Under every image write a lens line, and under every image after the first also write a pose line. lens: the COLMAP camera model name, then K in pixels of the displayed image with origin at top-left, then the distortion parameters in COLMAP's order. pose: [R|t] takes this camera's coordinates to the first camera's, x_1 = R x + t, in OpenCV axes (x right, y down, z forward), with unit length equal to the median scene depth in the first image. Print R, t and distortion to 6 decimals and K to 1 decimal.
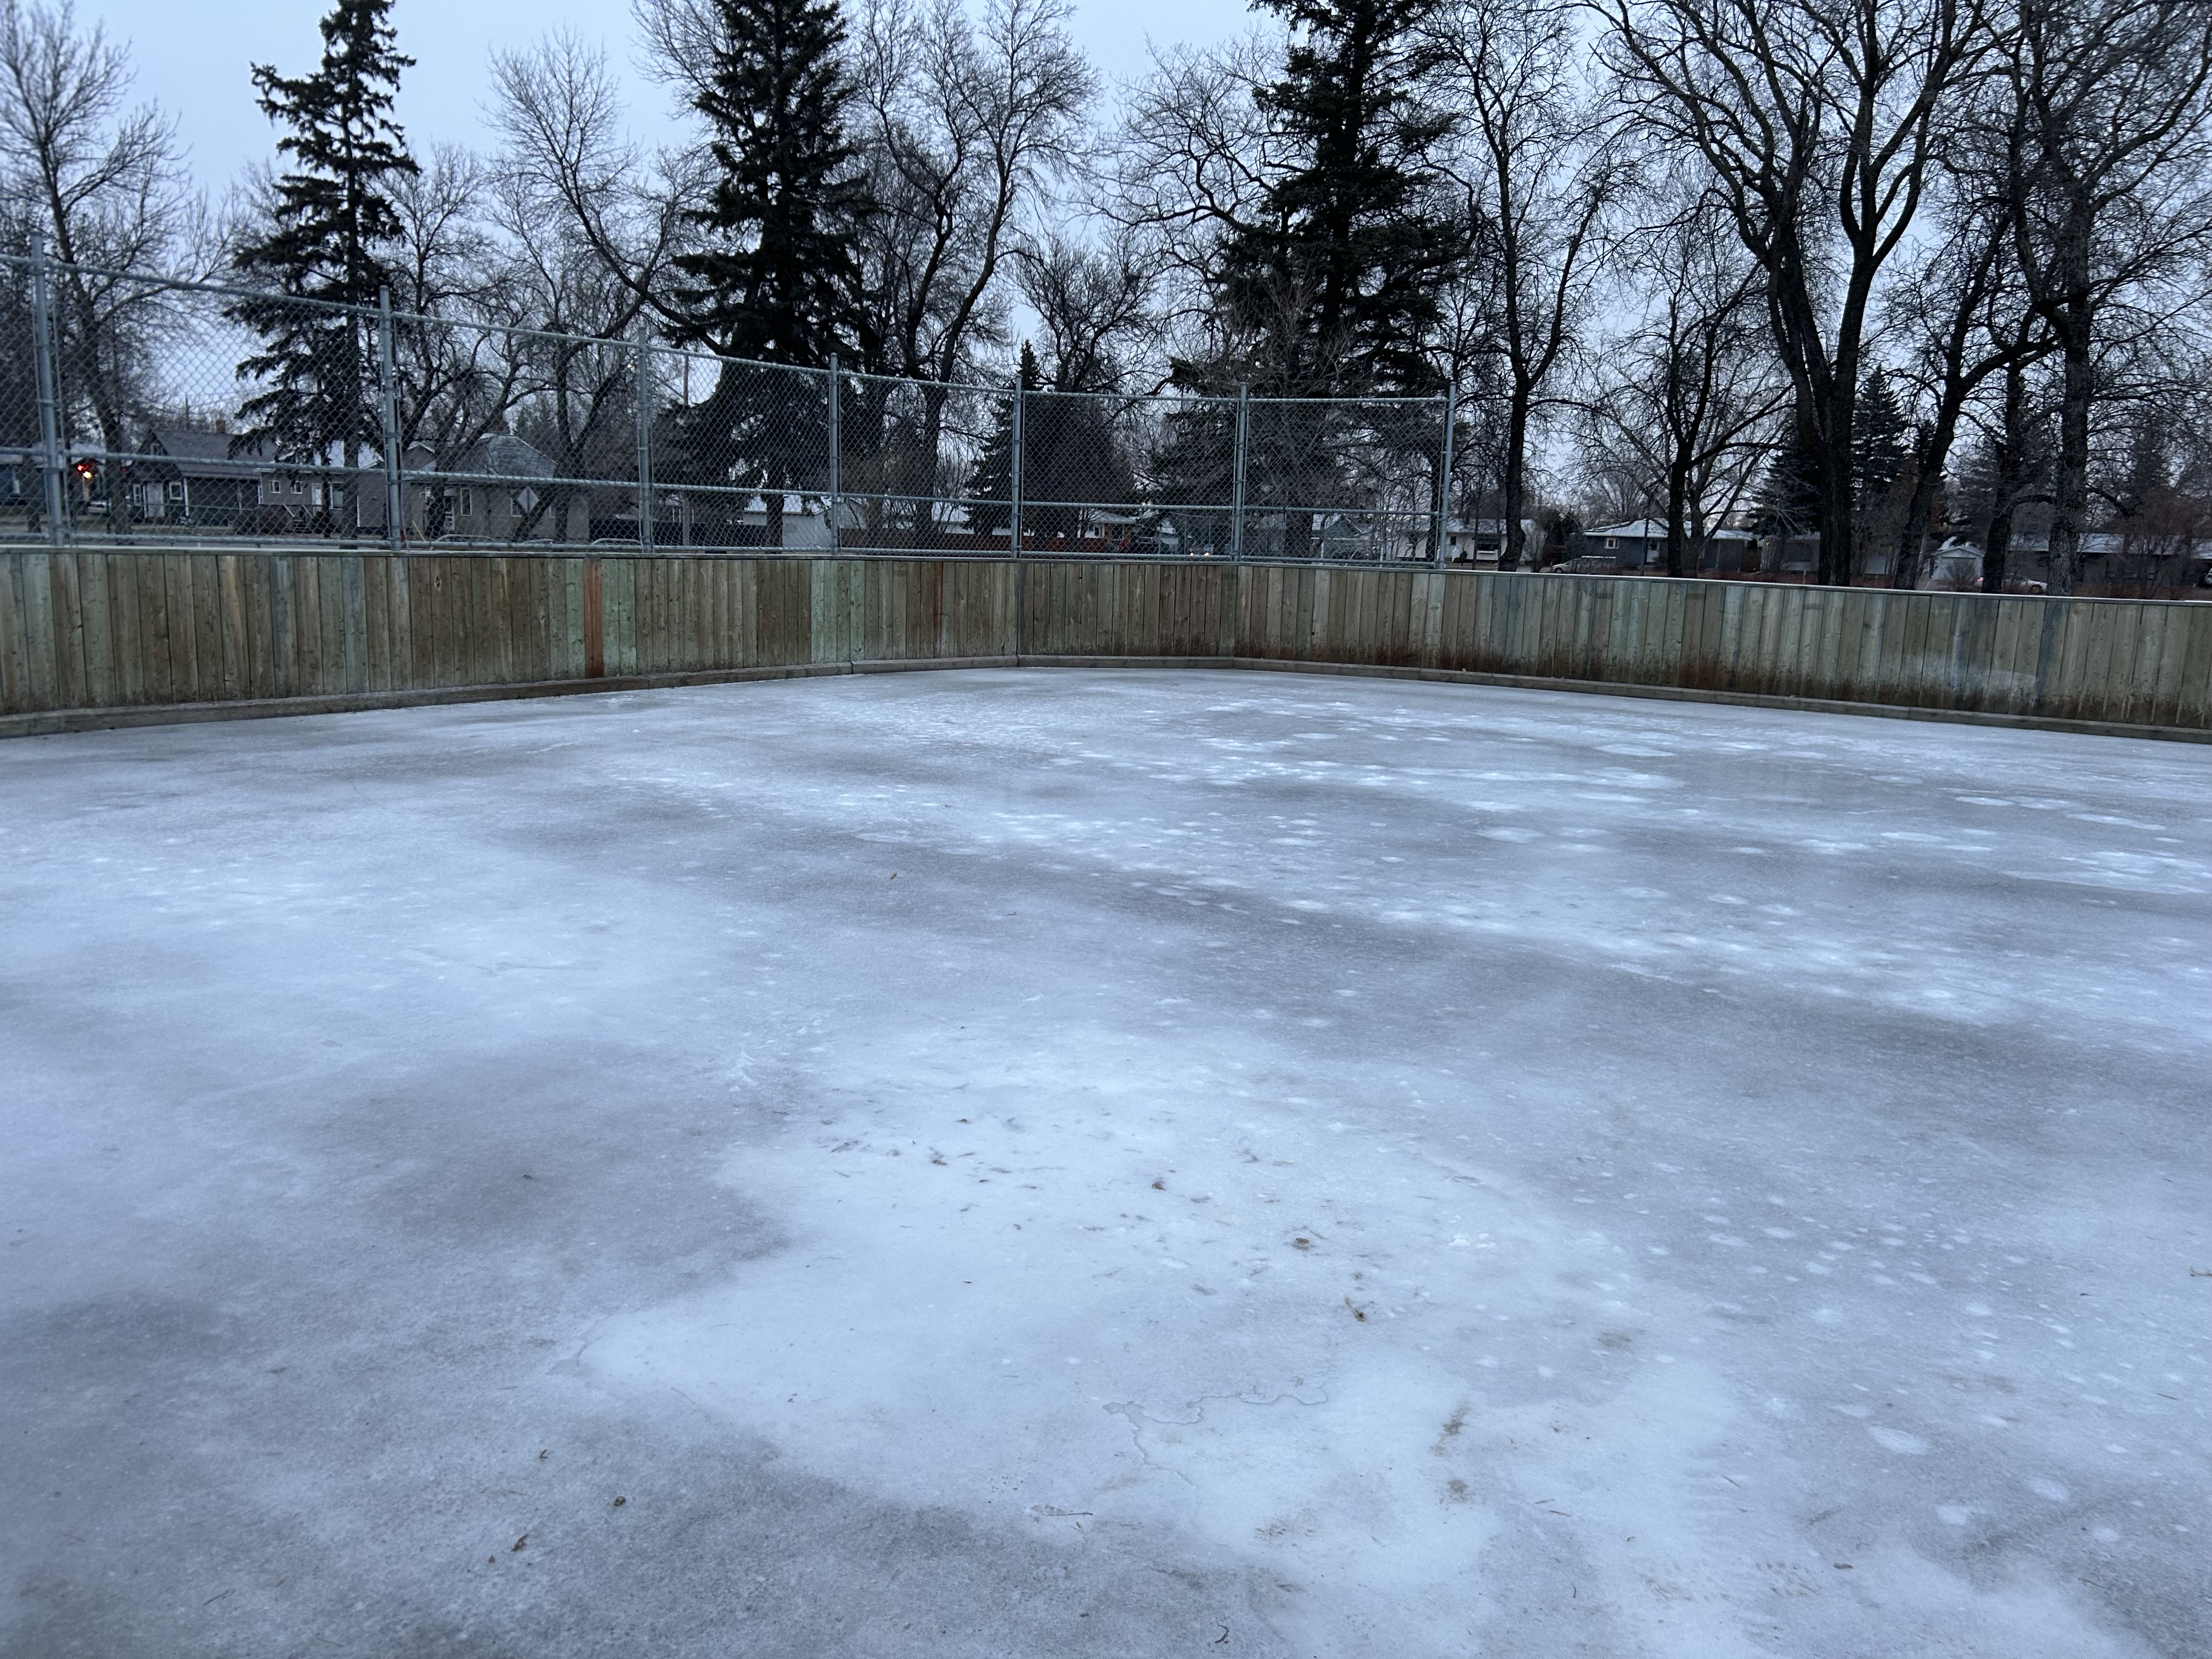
lens RADIAL K [[1651.9, 0, 1106.0], [0, 1651.9, 829.5], [0, 0, 1]] dist [0.052250, -0.052725]
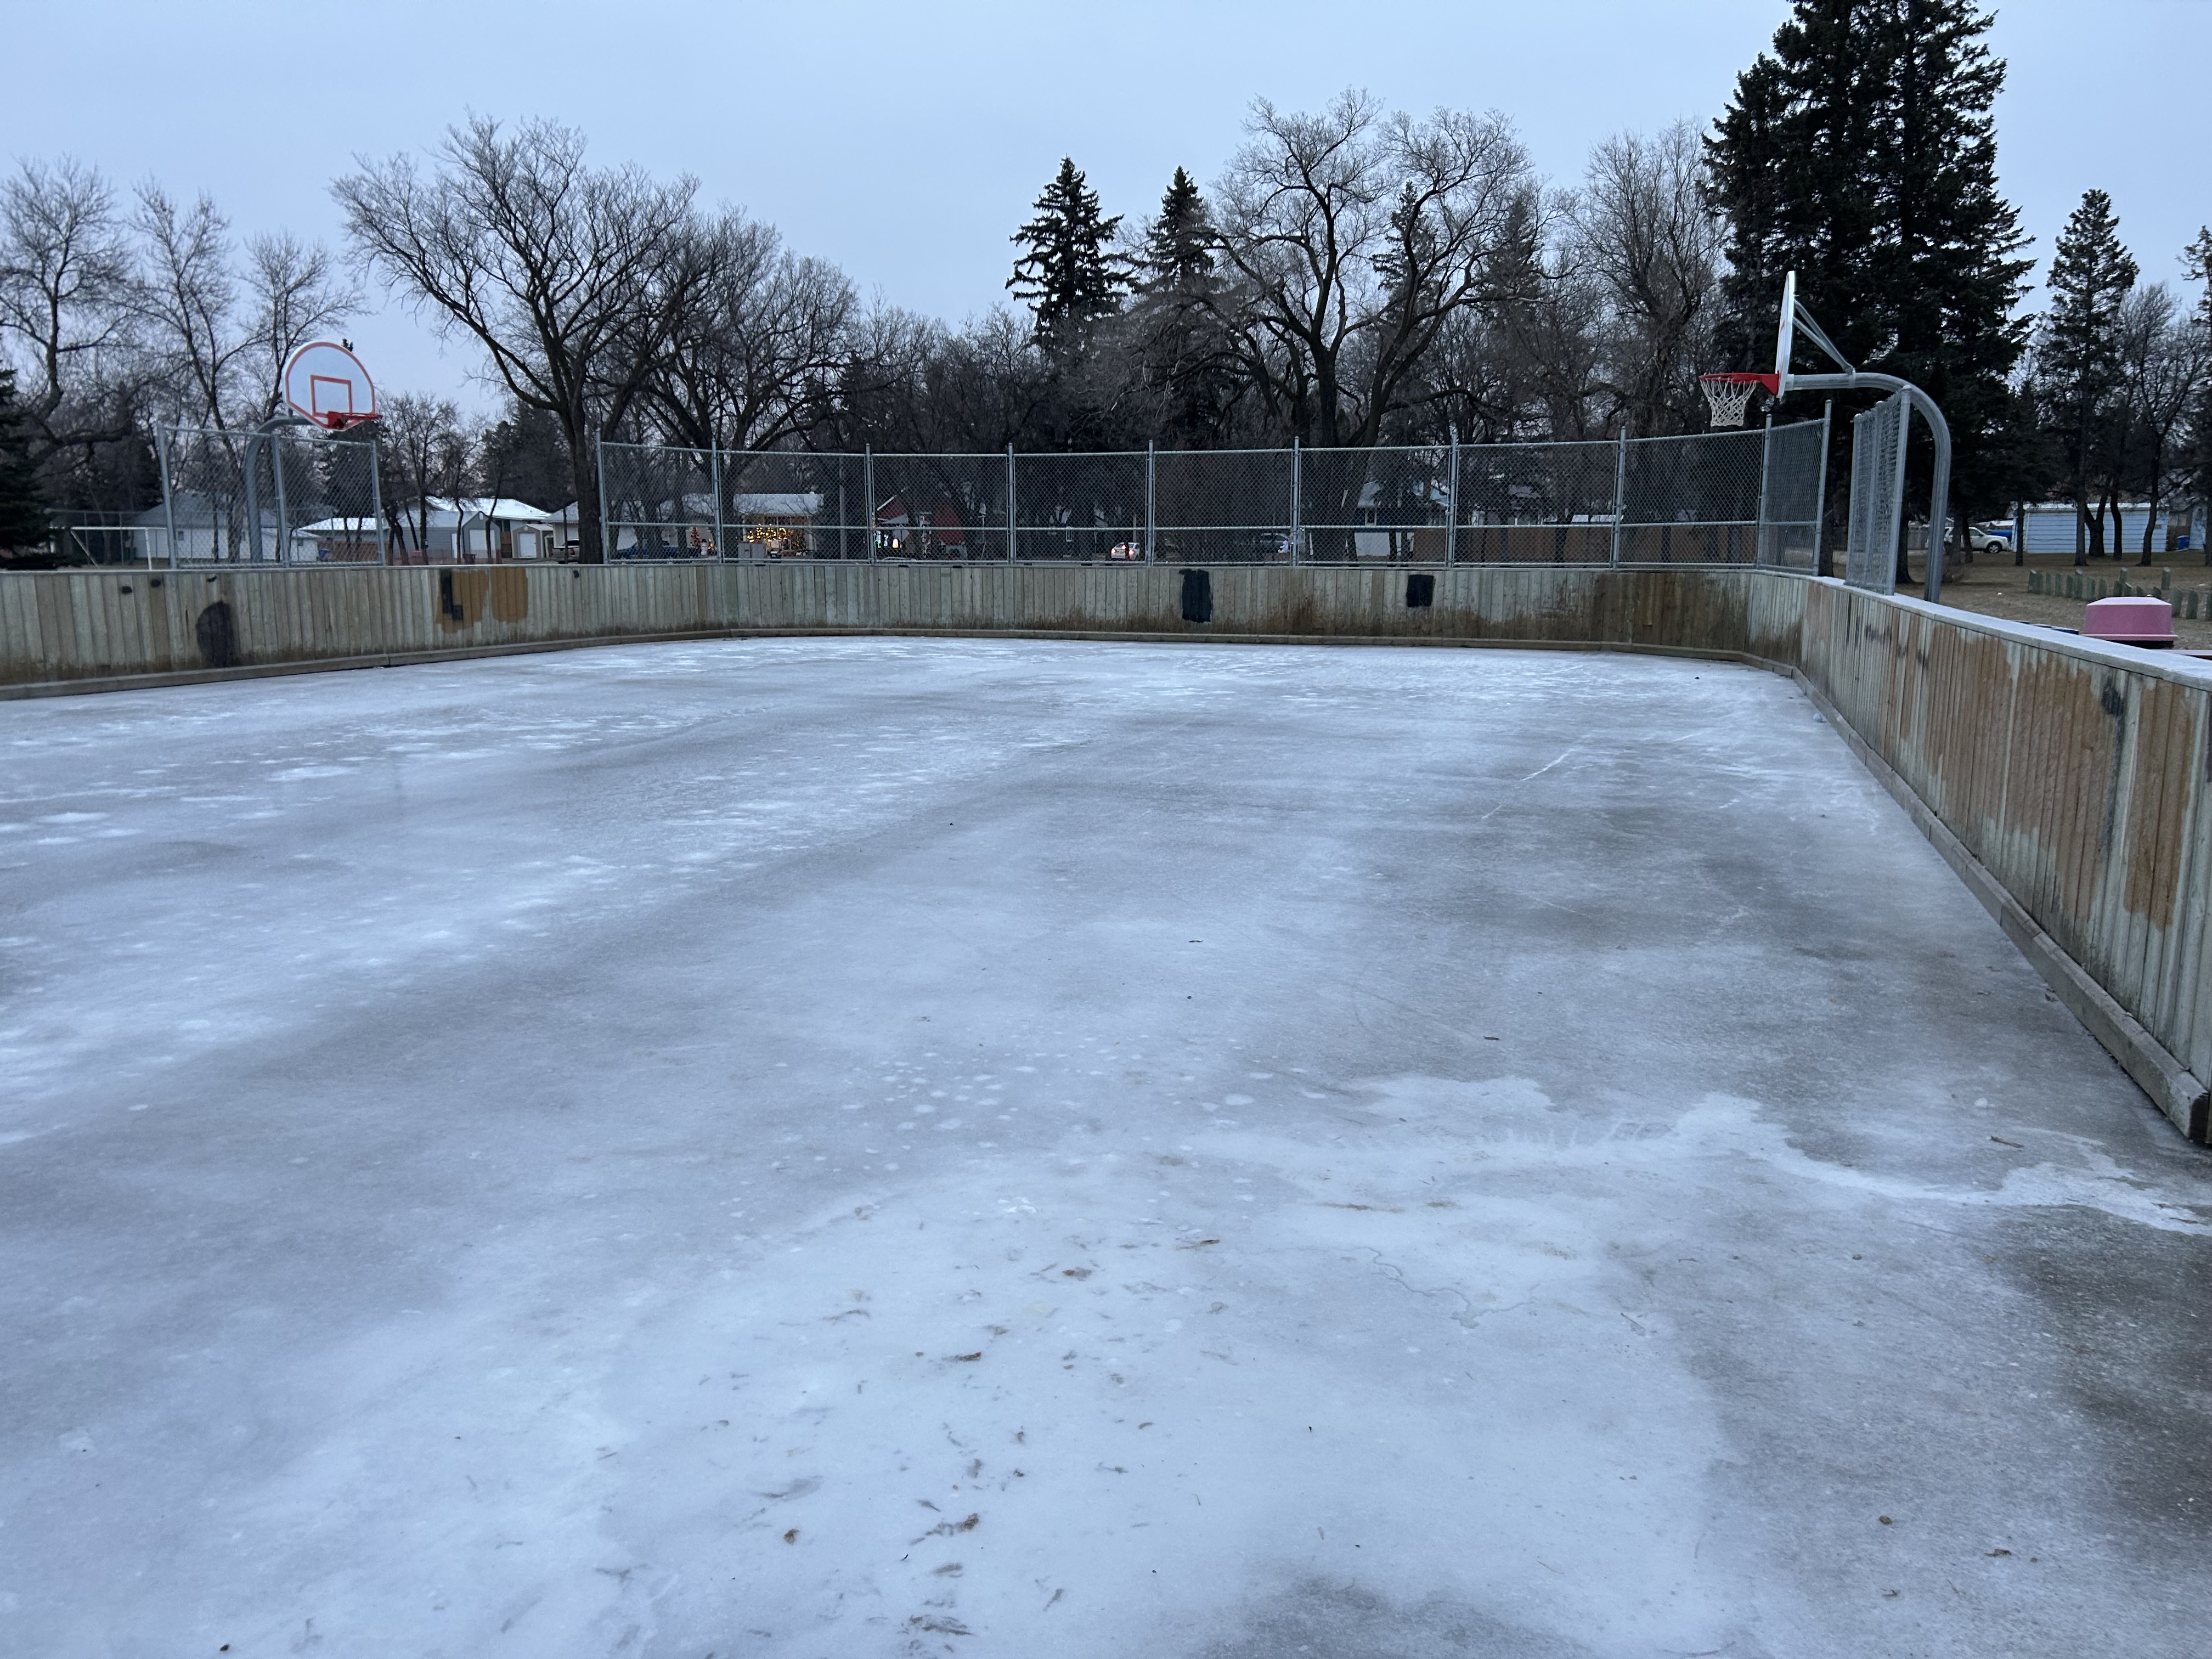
lens RADIAL K [[1651.3, 0, 1104.6], [0, 1651.3, 813.3], [0, 0, 1]] dist [0.058656, -0.057574]
pose [[-0.262072, -0.191375, 0.945882, -0.519197], [0.163671, 0.957127, 0.238998, -0.163946], [-0.951068, 0.217448, -0.219514, 0.782426]]
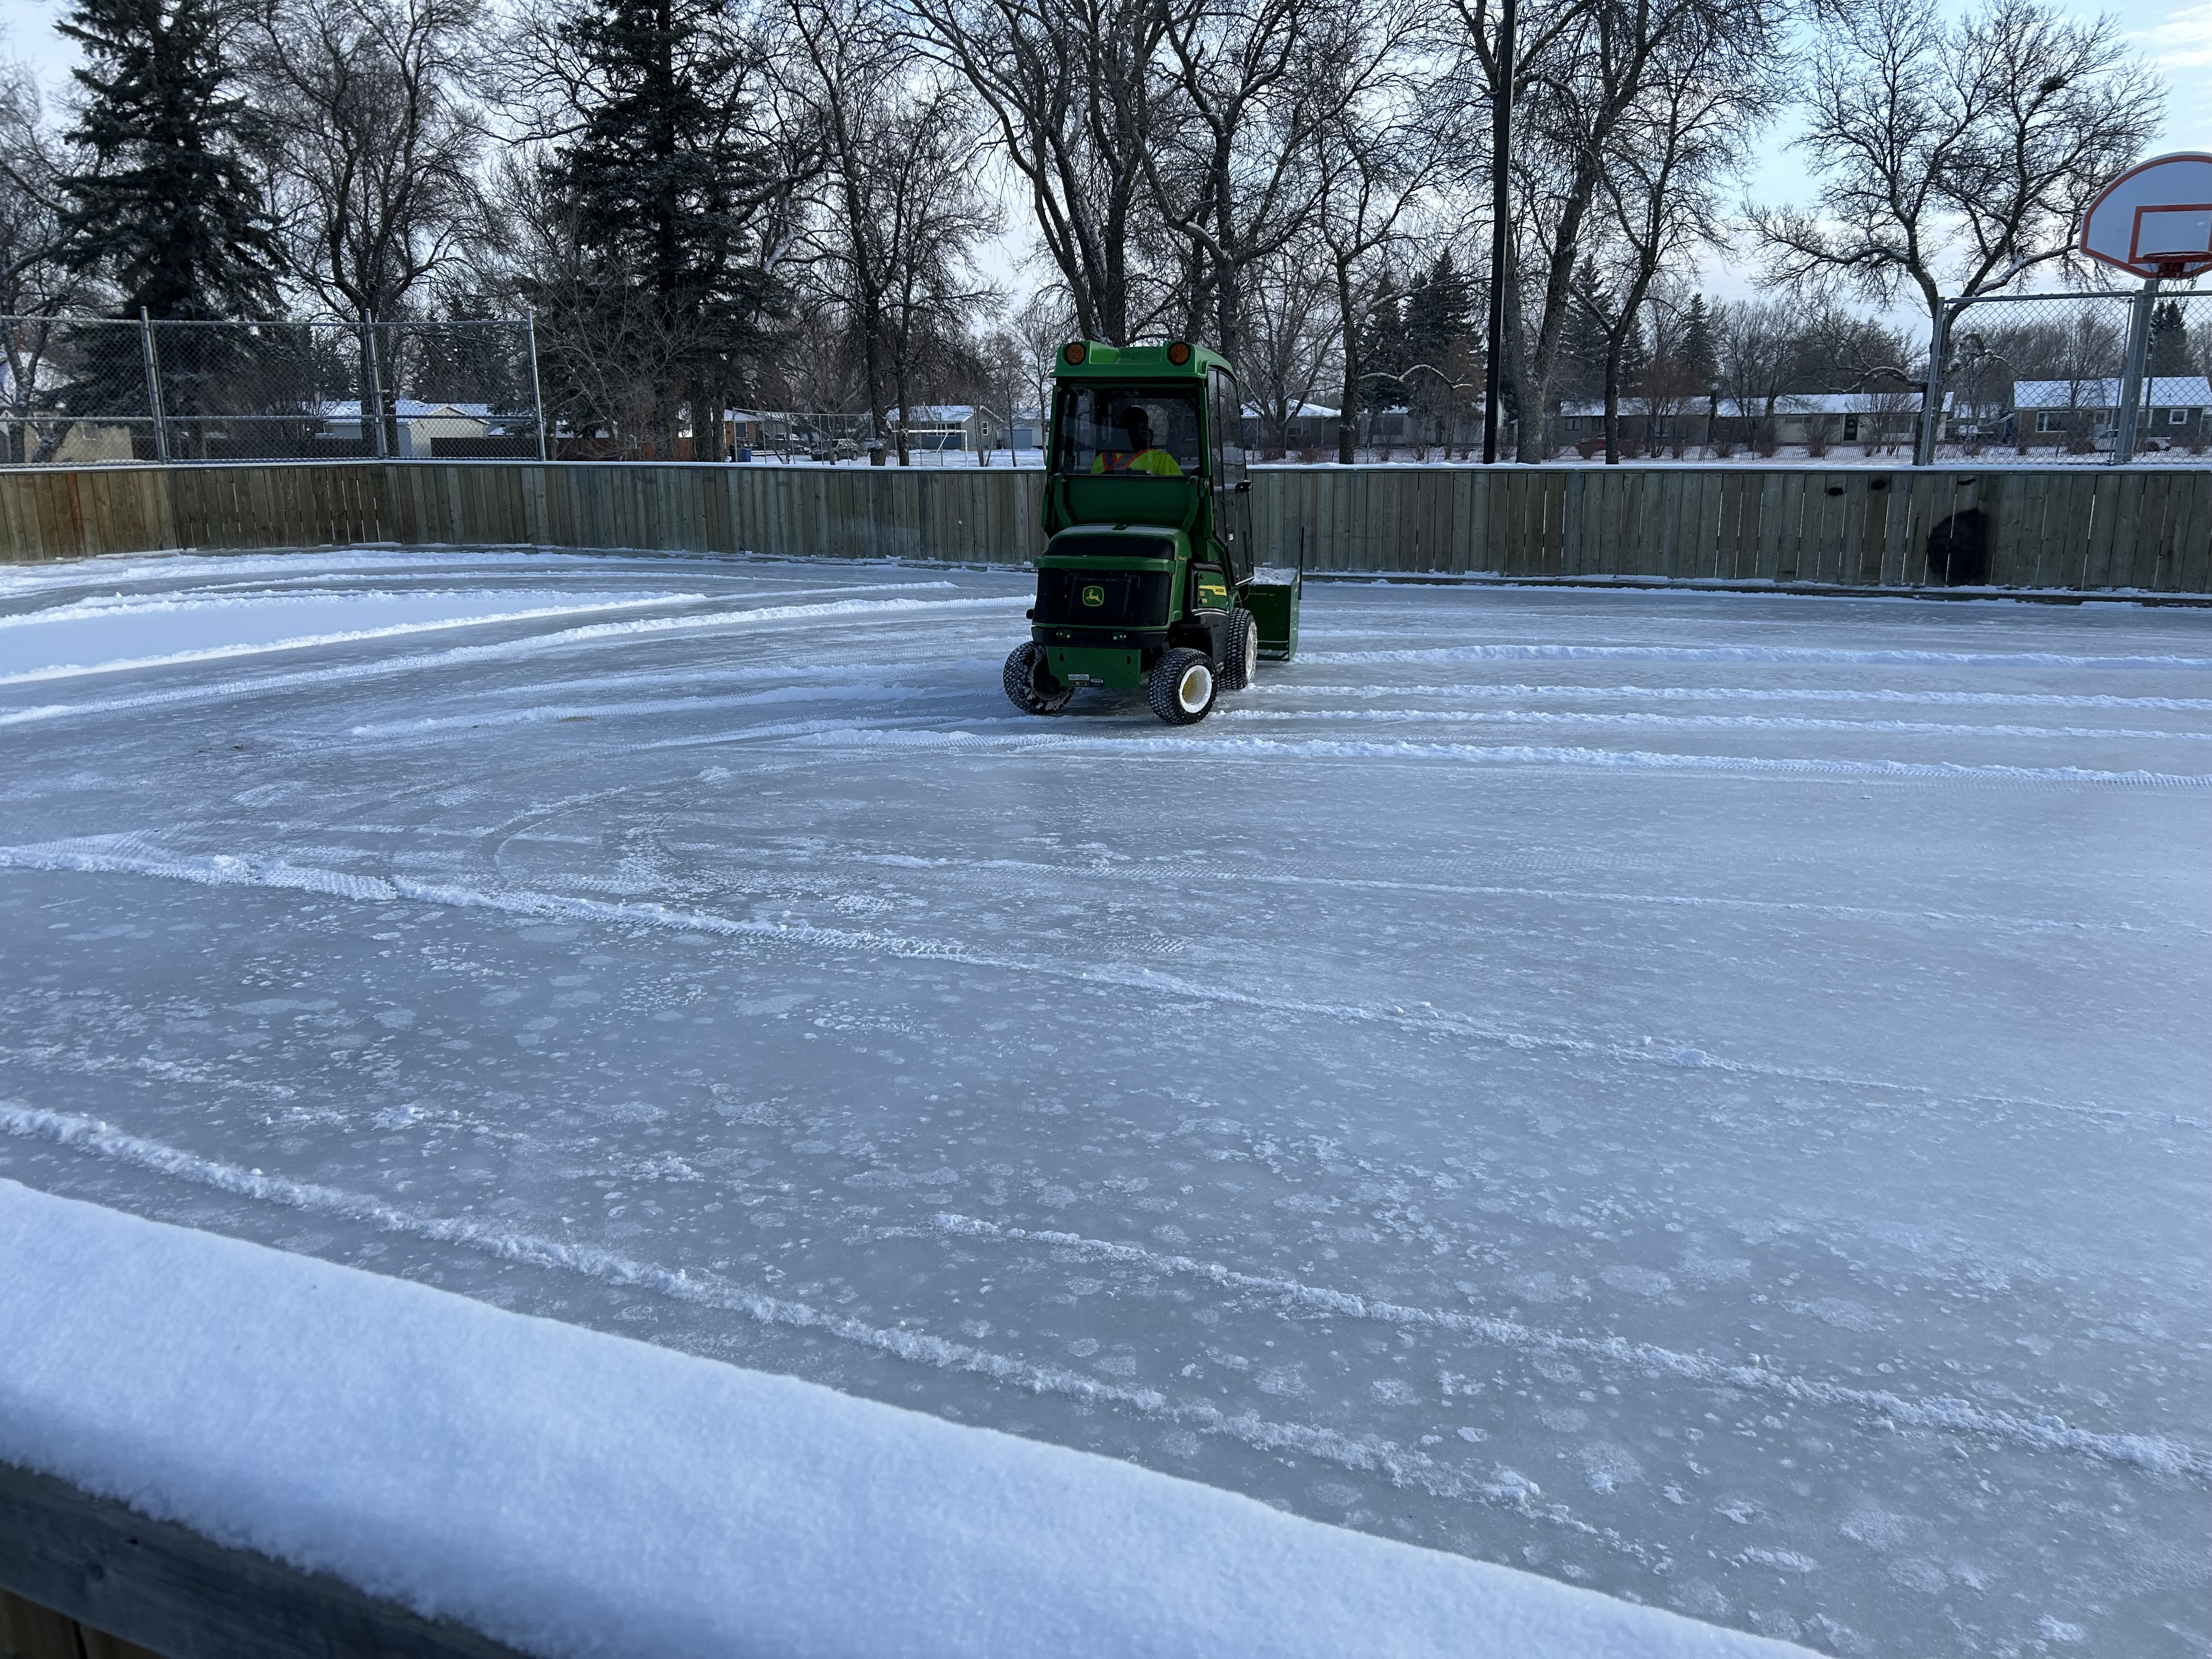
lens RADIAL K [[1651.3, 0, 1104.6], [0, 1651.3, 813.3], [0, 0, 1]] dist [0.058656, -0.057574]
pose [[0.984816, -0.076839, 0.155669, 1.317829], [0.068633, 0.995988, 0.057428, 0.187551], [-0.159458, -0.045872, 0.986138, -0.907472]]
